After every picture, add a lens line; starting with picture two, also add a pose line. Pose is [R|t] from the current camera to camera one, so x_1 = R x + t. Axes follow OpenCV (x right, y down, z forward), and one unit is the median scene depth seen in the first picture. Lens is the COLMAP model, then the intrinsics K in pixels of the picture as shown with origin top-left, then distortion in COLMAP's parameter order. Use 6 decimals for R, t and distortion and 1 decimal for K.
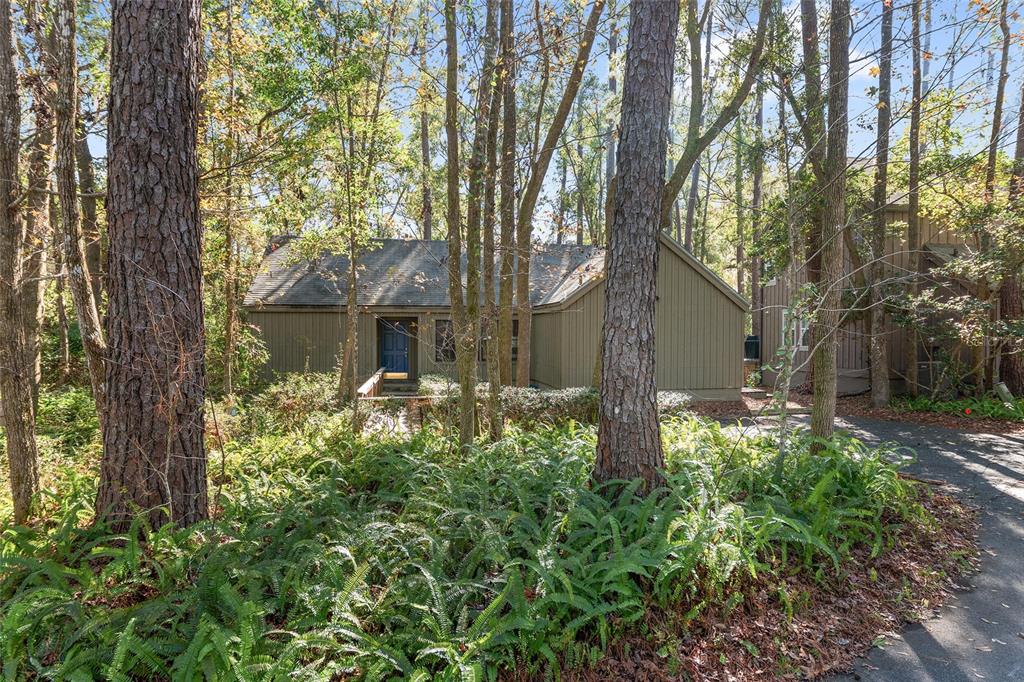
lens RADIAL K [[591.4, 0, 512.2], [0, 591.4, 342.0], [0, 0, 1]] dist [-0.000429, 0.000029]
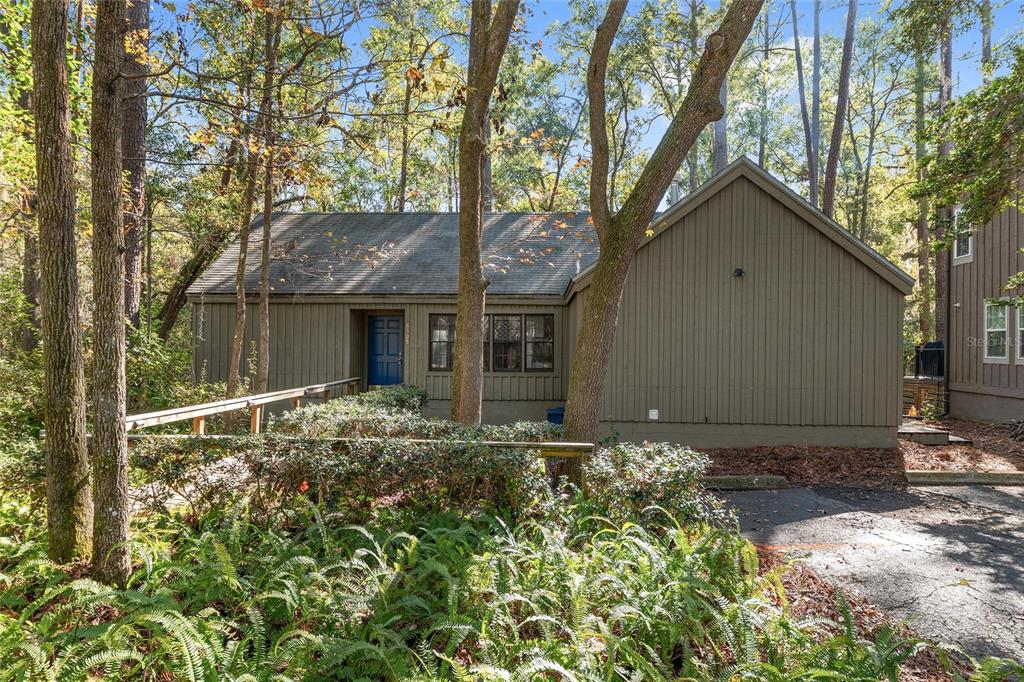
lens RADIAL K [[617.1, 0, 511.3], [0, 617.1, 342.2], [0, 0, 1]] dist [0.003296, -0.000243]
pose [[0.972397, 0.007741, -0.233205, 0.145985], [-0.012022, 0.999784, -0.016944, 0.009386], [0.233023, 0.019280, 0.972280, 0.292504]]
